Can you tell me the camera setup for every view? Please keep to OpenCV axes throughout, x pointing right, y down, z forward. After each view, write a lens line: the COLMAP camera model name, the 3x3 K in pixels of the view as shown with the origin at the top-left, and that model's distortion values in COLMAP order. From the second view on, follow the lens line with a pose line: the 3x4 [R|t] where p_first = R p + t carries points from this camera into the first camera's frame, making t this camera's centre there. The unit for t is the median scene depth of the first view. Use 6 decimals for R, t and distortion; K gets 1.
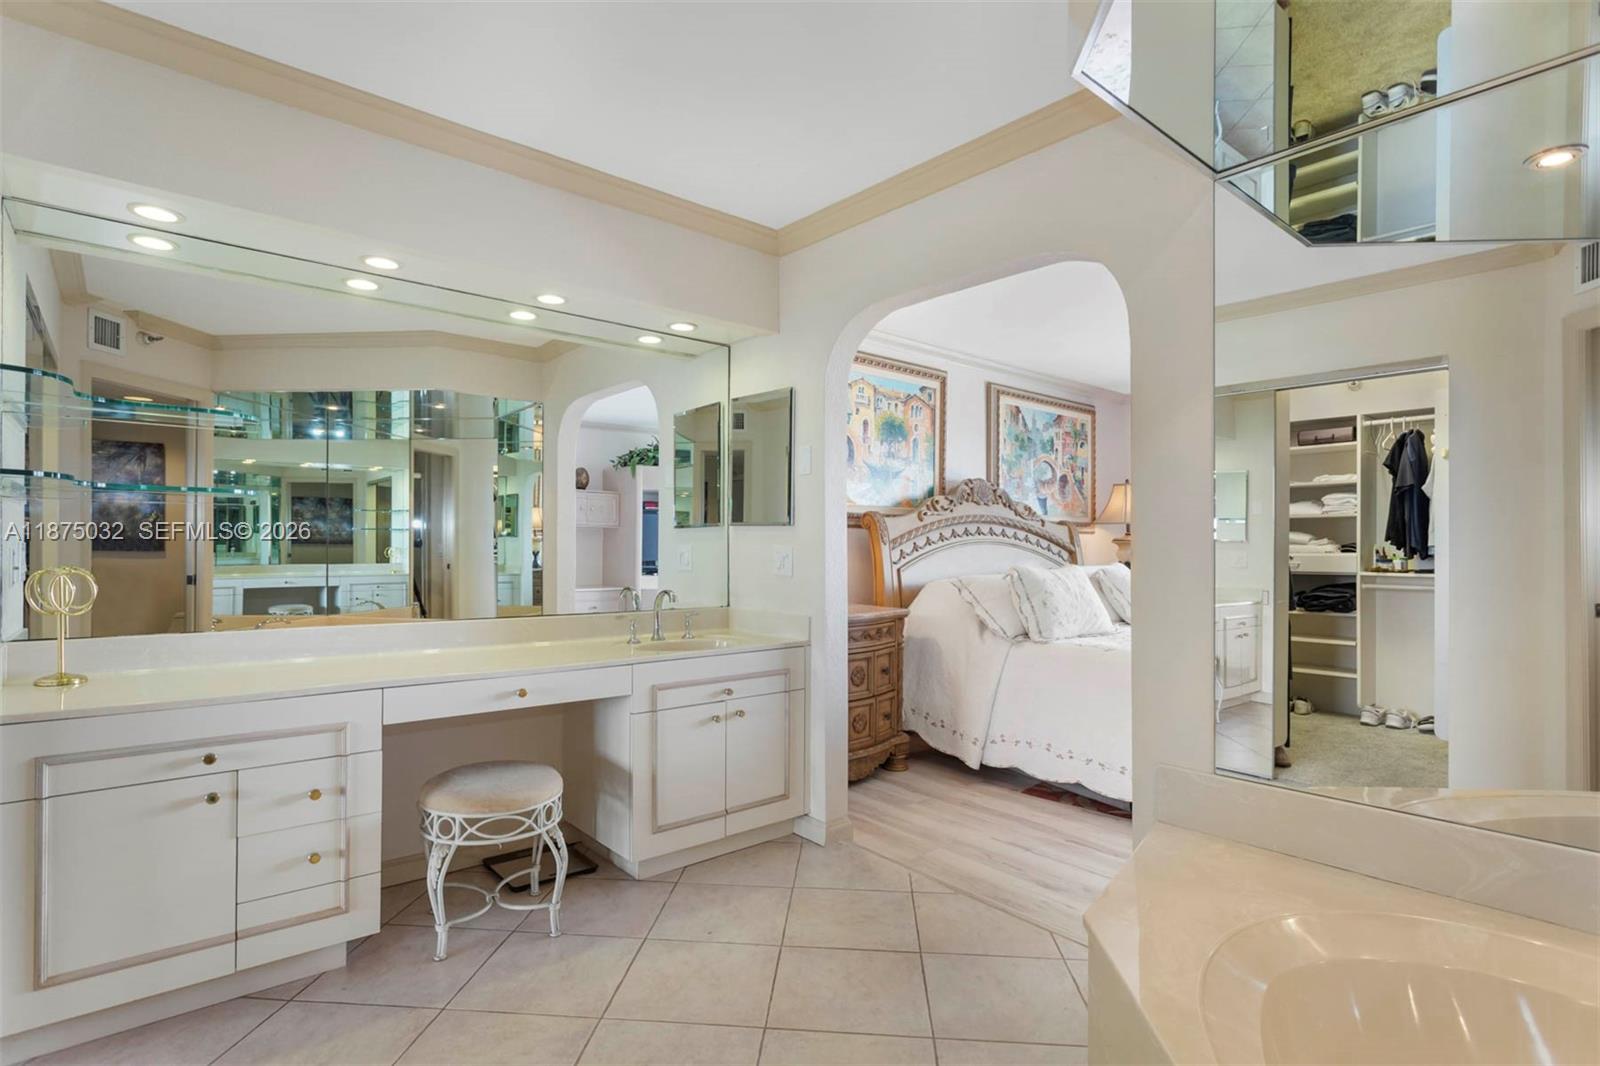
lens RADIAL K [[795.8, 0, 798.6], [0, 795.8, 530.6], [0, 0, 1]] dist [-0.005484, 0.000257]
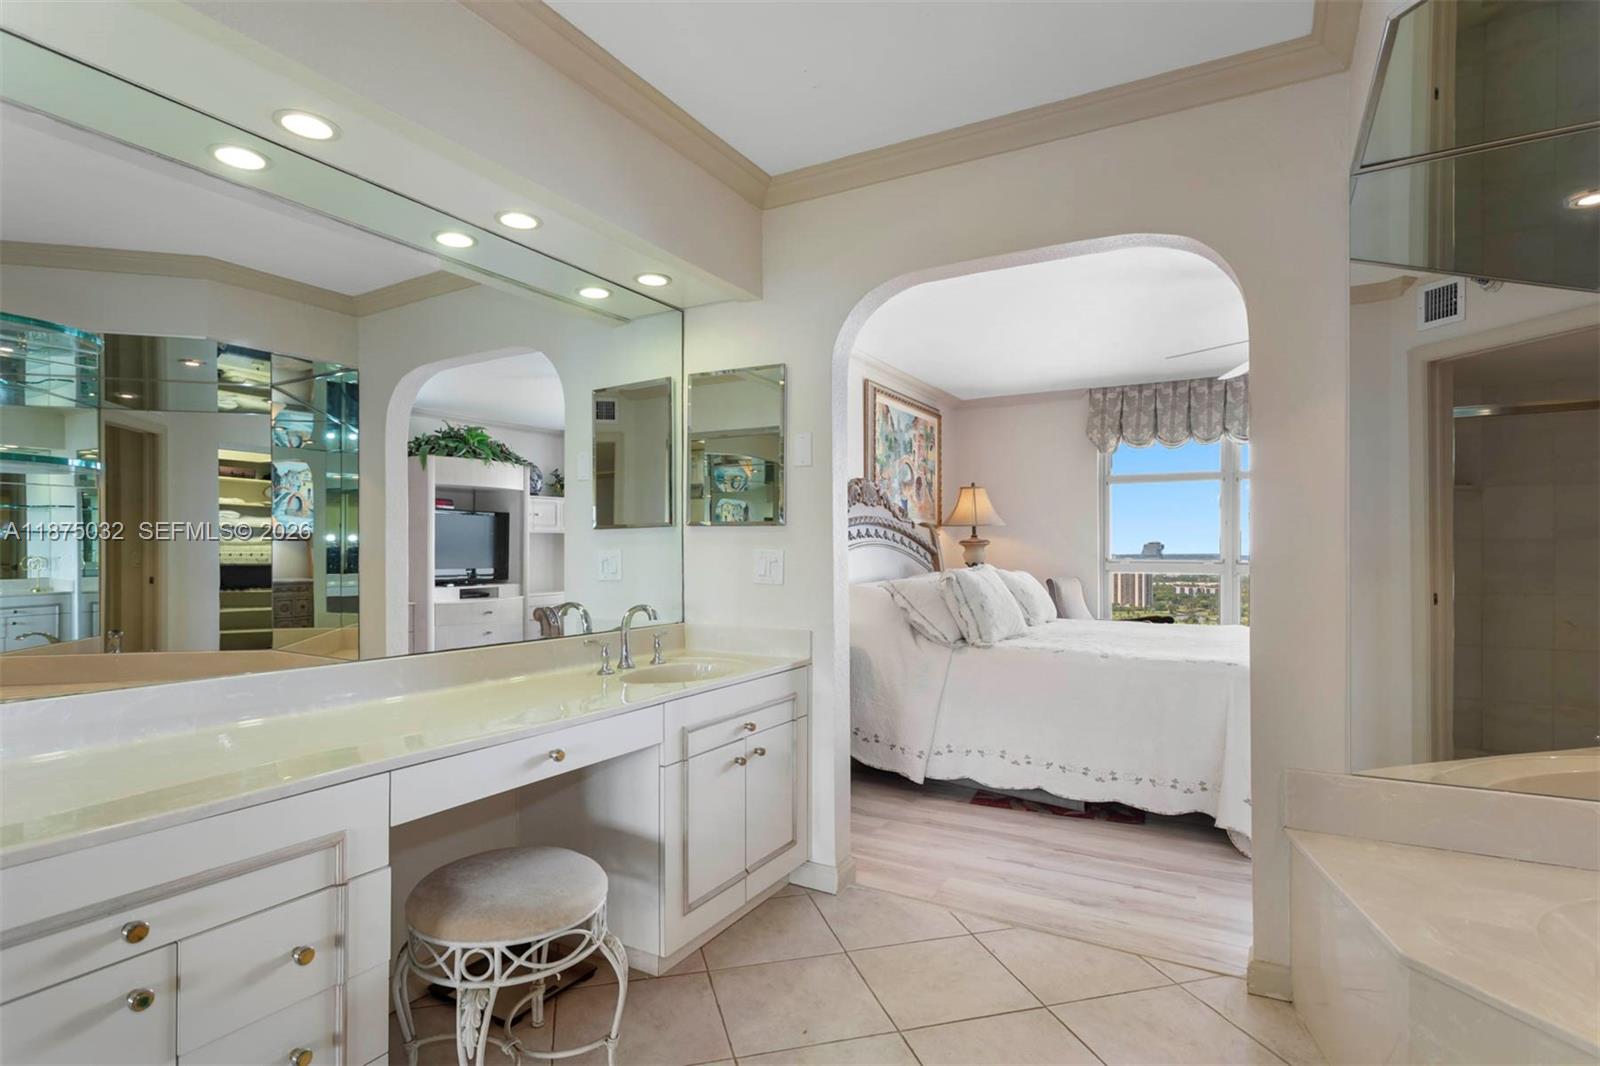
lens RADIAL K [[807.2, 0, 799.9], [0, 807.2, 538.1], [0, 0, 1]] dist [-0.003265, 0.000845]
pose [[0.941948, -0.003245, 0.335743, -0.257430], [0.001627, 0.999986, 0.005101, 0.002654], [-0.335755, -0.004259, 0.941940, 0.158526]]
